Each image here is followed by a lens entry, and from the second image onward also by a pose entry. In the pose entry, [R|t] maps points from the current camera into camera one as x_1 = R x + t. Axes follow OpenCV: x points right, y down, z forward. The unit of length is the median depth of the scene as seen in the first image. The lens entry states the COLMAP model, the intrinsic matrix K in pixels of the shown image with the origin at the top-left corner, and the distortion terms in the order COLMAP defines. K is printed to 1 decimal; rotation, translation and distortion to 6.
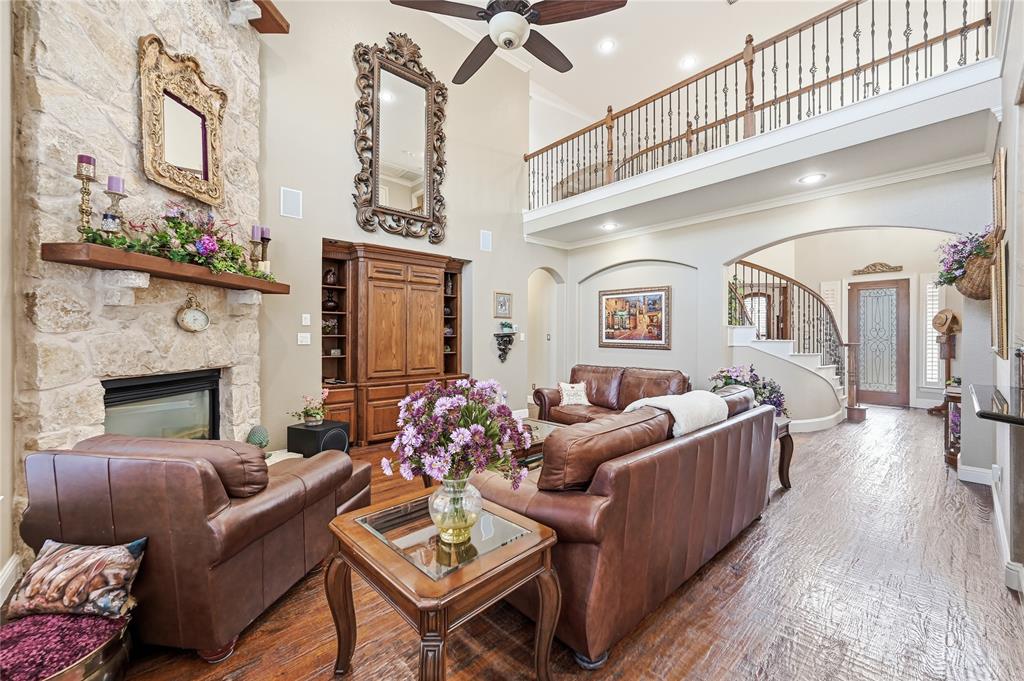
lens RADIAL K [[402.9, 0, 512.9], [0, 402.9, 335.0], [0, 0, 1]] dist [0.000777, 0.000068]
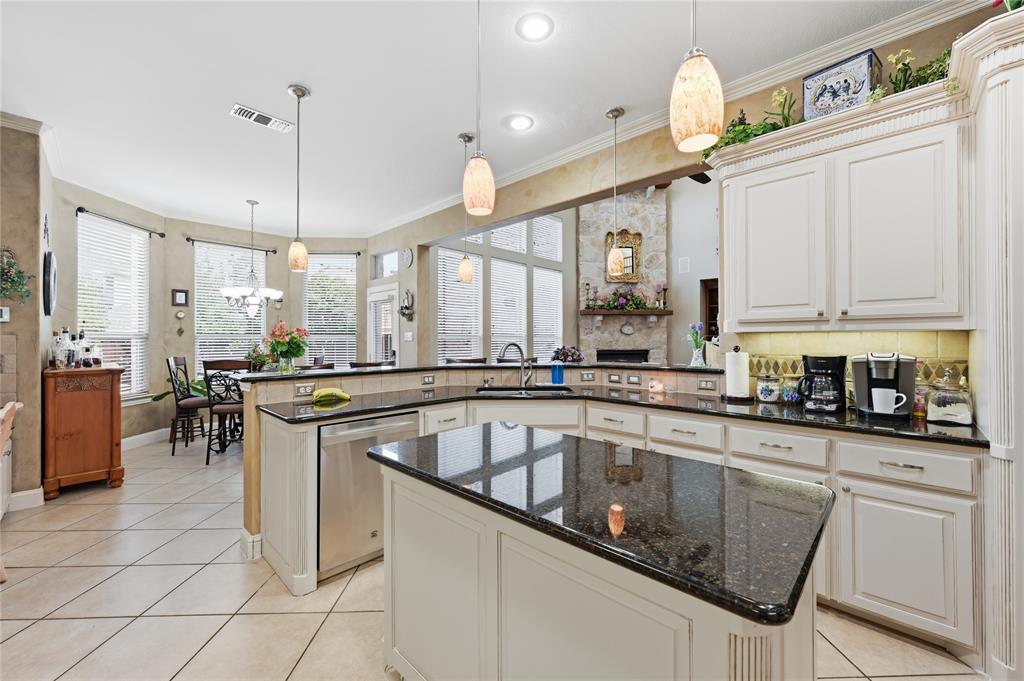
lens RADIAL K [[402.9, 0, 512.9], [0, 402.9, 335.0], [0, 0, 1]] dist [0.000777, 0.000068]
pose [[0.081069, -0.007664, -0.996679, 1.708858], [0.002624, 0.999969, -0.007475, 0.013438], [0.996705, -0.002009, 0.081086, 0.068943]]
